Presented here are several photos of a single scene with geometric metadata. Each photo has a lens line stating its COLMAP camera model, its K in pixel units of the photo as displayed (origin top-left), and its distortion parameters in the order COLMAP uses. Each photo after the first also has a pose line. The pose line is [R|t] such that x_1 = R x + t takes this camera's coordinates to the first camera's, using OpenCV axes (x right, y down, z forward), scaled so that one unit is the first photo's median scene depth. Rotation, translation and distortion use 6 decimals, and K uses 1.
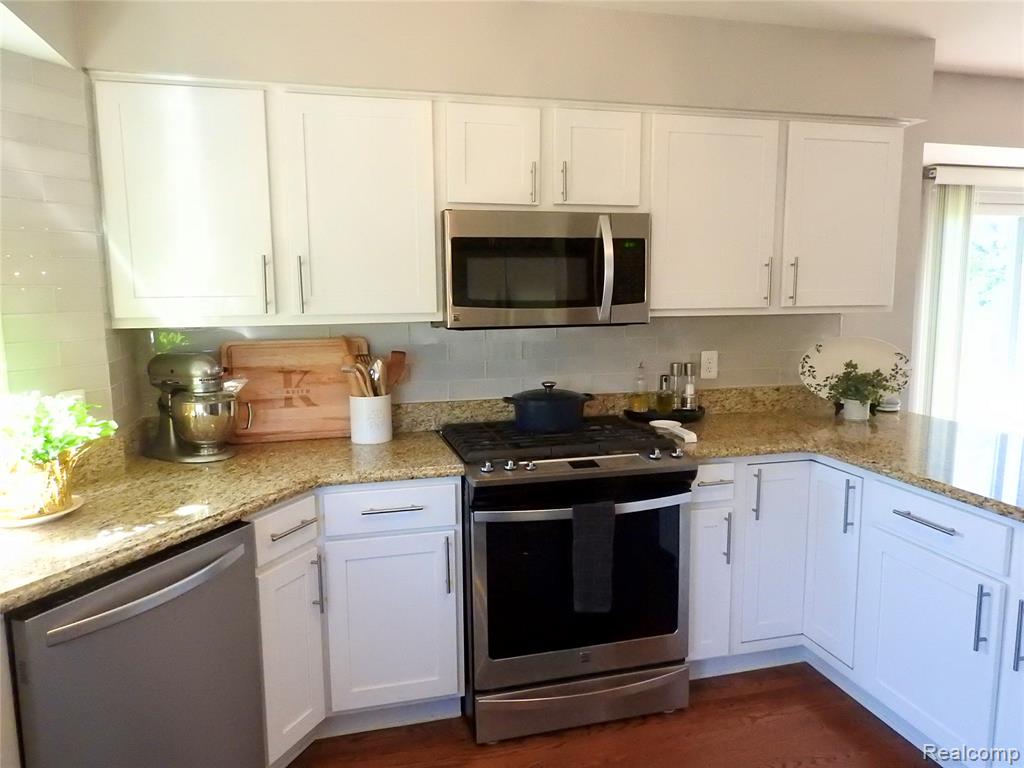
lens RADIAL K [[729.8, 0, 512.0], [0, 729.8, 384.0], [0, 0, 1]] dist [0.008263, -0.005603]
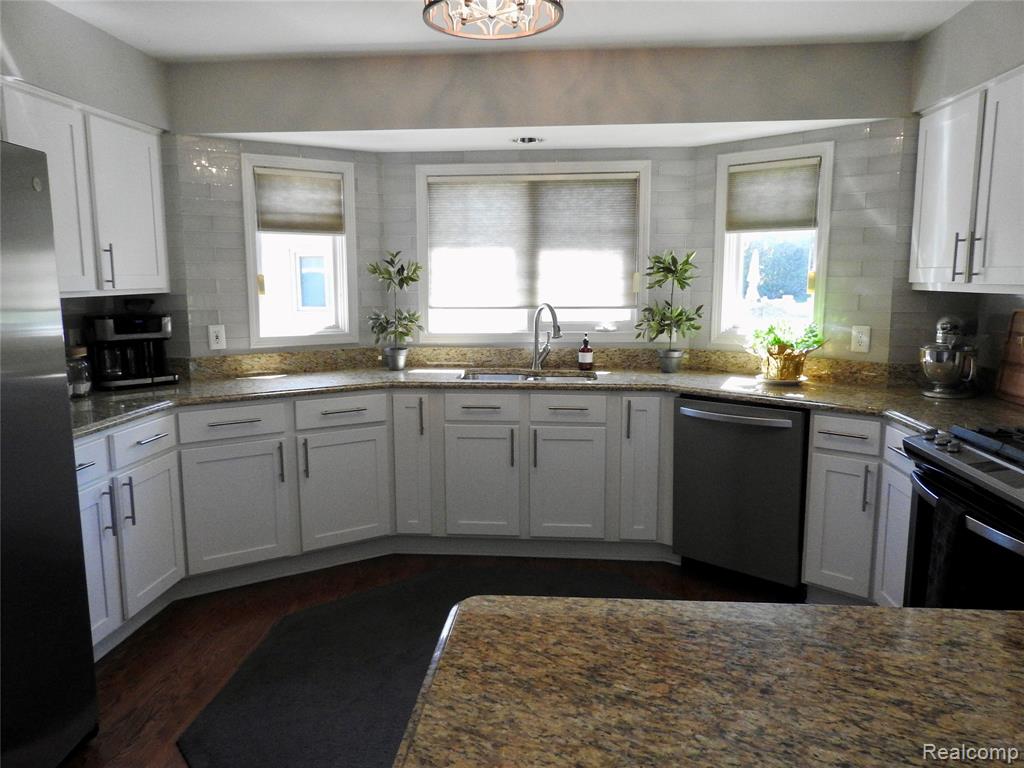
lens RADIAL K [[729.8, 0, 512.0], [0, 729.8, 384.0], [0, 0, 1]] dist [0.008263, -0.005603]
pose [[-0.337507, 0.146771, -0.929810, 0.853881], [-0.120589, 0.972890, 0.197343, -0.067688], [0.933567, 0.178730, -0.310658, 0.593118]]
